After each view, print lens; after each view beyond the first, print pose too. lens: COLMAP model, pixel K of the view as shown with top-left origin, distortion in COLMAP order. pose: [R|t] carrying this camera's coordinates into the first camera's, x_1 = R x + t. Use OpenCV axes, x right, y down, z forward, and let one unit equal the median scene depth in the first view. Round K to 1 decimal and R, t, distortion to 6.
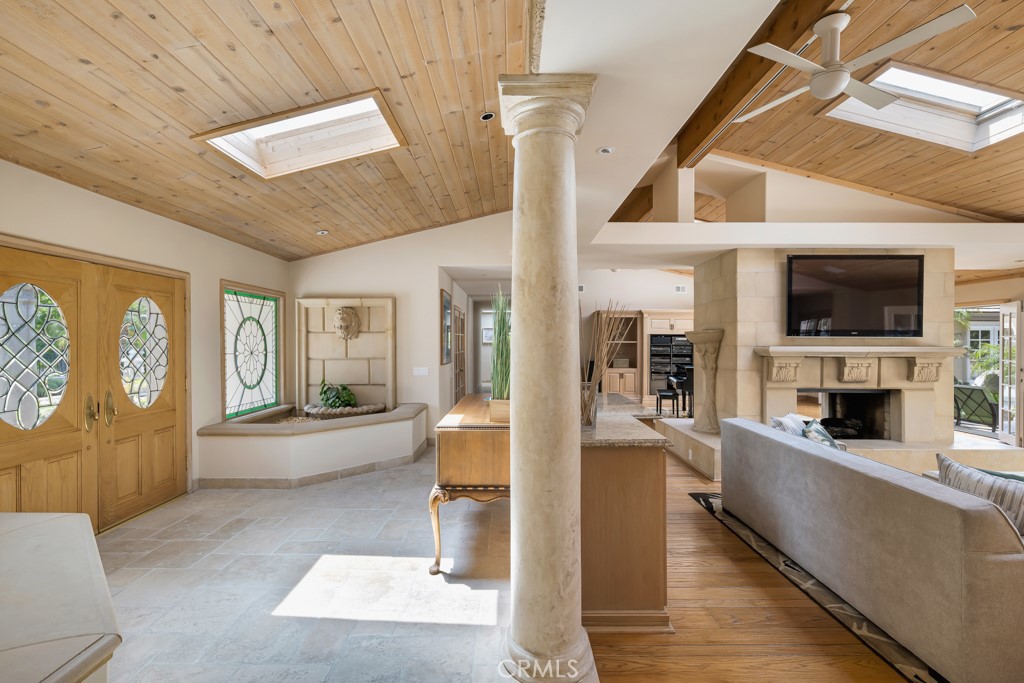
lens RADIAL K [[453.9, 0, 509.1], [0, 453.9, 340.5], [0, 0, 1]] dist [-0.003503, 0.000545]
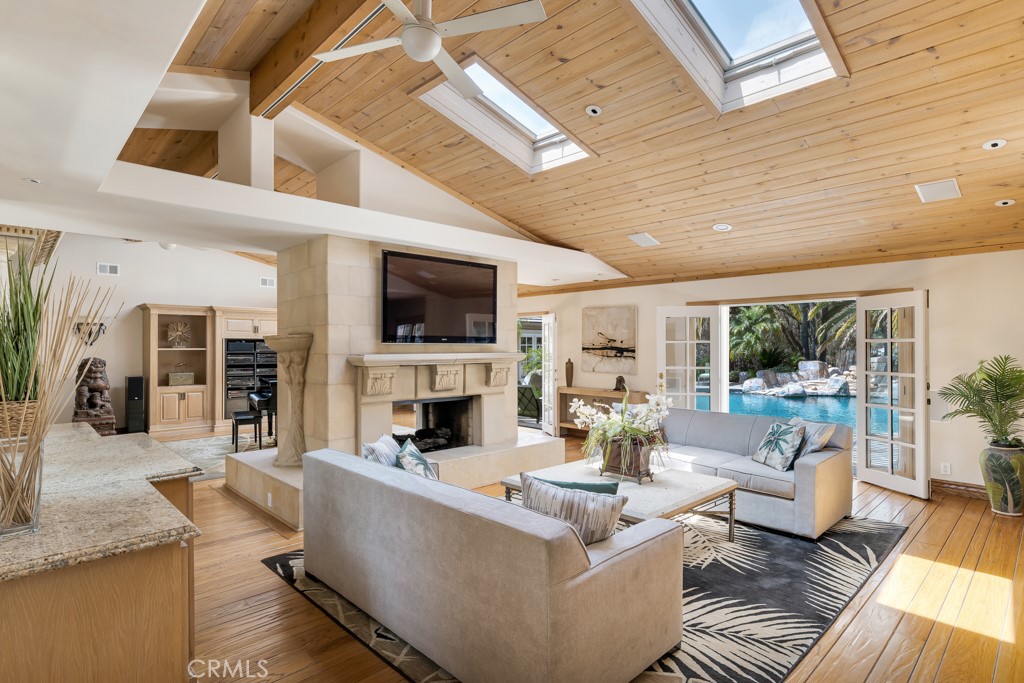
lens RADIAL K [[491.8, 0, 508.7], [0, 491.8, 345.4], [0, 0, 1]] dist [0.009313, -0.000277]
pose [[0.704688, -0.004396, 0.709503, 0.119963], [0.003397, 0.999990, 0.002822, -0.006560], [-0.709509, 0.000422, 0.704696, 0.170294]]
